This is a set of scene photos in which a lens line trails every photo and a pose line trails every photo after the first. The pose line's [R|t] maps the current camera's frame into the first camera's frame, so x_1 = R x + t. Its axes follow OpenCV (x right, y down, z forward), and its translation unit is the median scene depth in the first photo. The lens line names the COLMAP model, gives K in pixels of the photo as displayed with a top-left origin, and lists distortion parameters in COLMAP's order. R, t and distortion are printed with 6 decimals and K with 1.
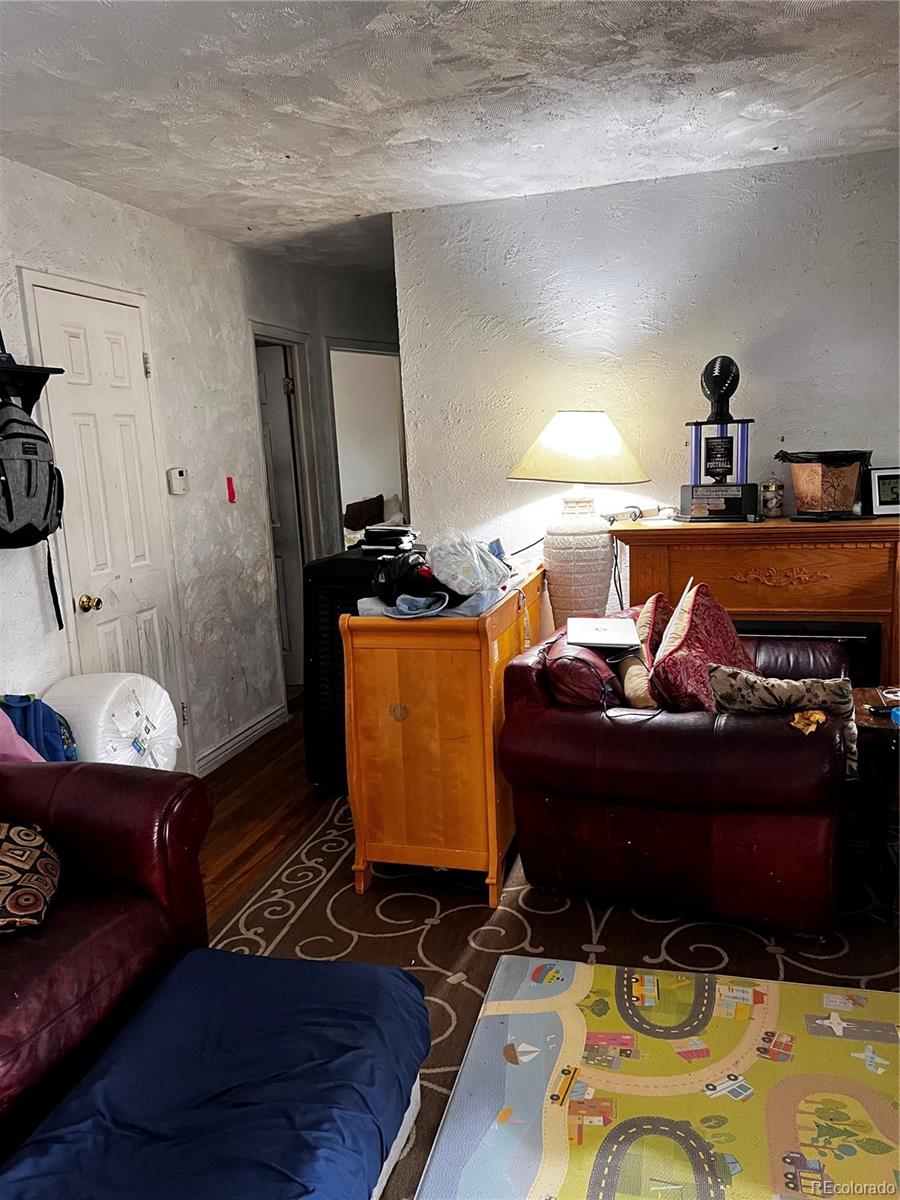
lens RADIAL K [[909.3, 0, 447.2], [0, 909.3, 610.0], [0, 0, 1]] dist [0.052312, -0.058744]
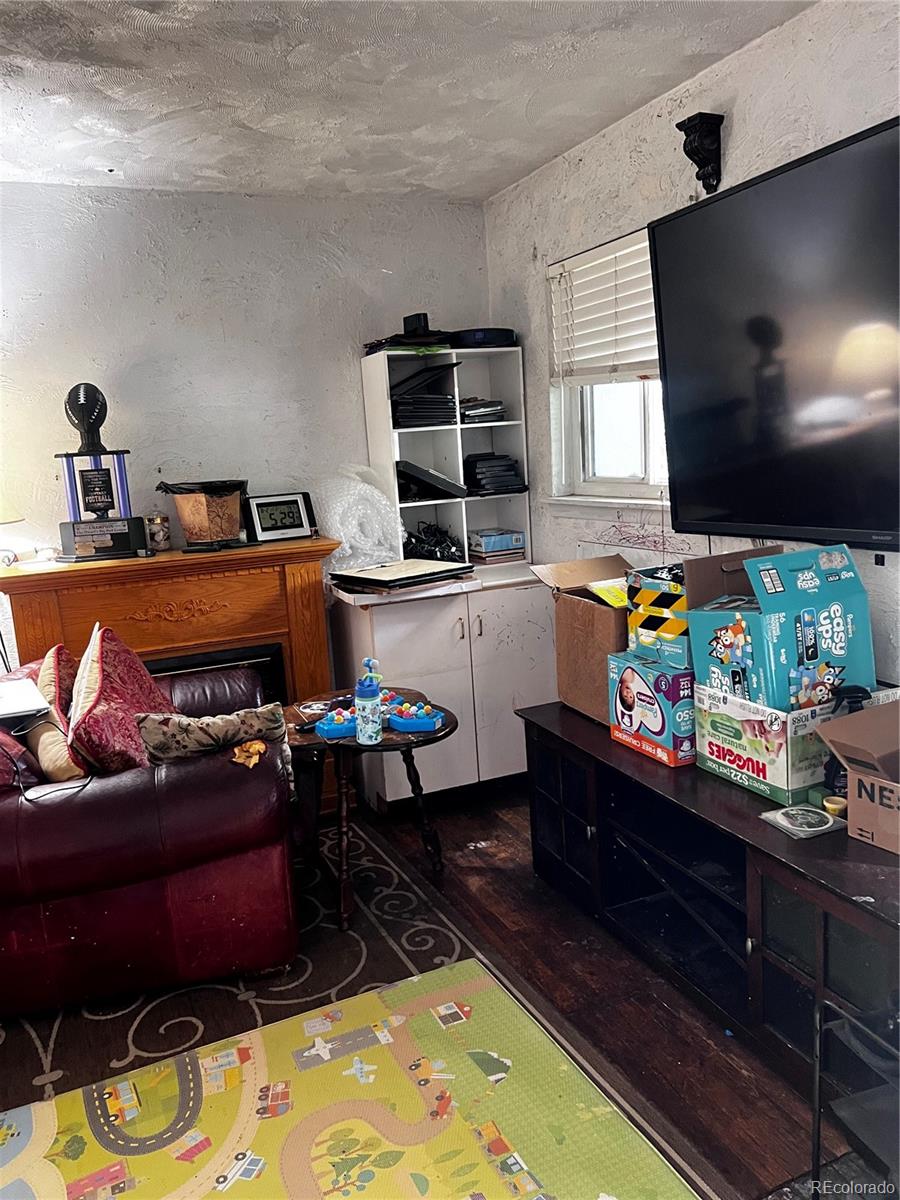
lens RADIAL K [[909.3, 0, 442.6], [0, 909.3, 608.5], [0, 0, 1]] dist [0.052312, -0.058744]
pose [[0.774946, -0.117823, 0.620948, -0.028347], [0.141173, 0.989916, 0.011648, -0.012163], [-0.616059, 0.078635, 0.783765, 0.076731]]
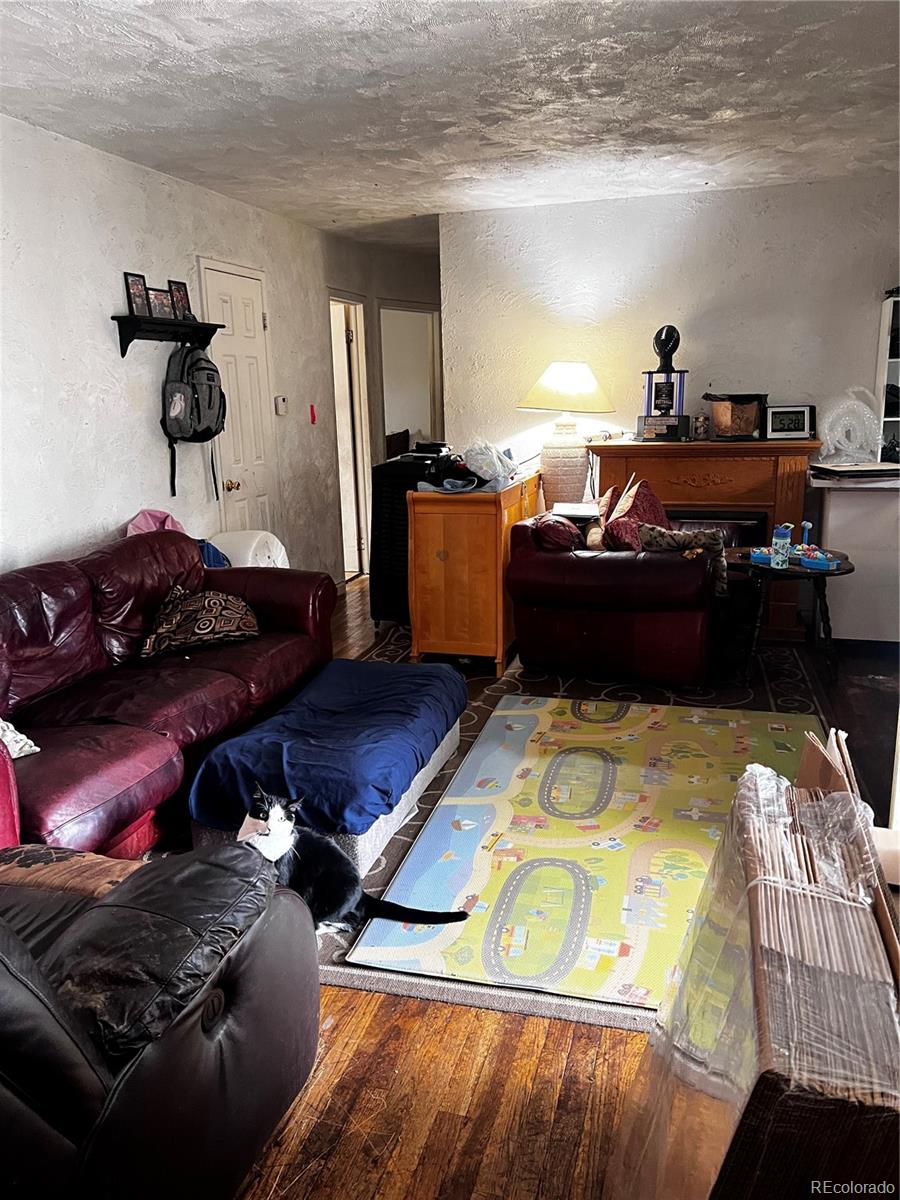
lens RADIAL K [[909.3, 0, 442.2], [0, 909.3, 603.5], [0, 0, 1]] dist [0.052312, -0.058744]
pose [[0.999628, 0.026302, -0.007268, -0.039691], [-0.025922, 0.998504, 0.048144, 0.119001], [0.008523, -0.047938, 0.998814, -0.553639]]
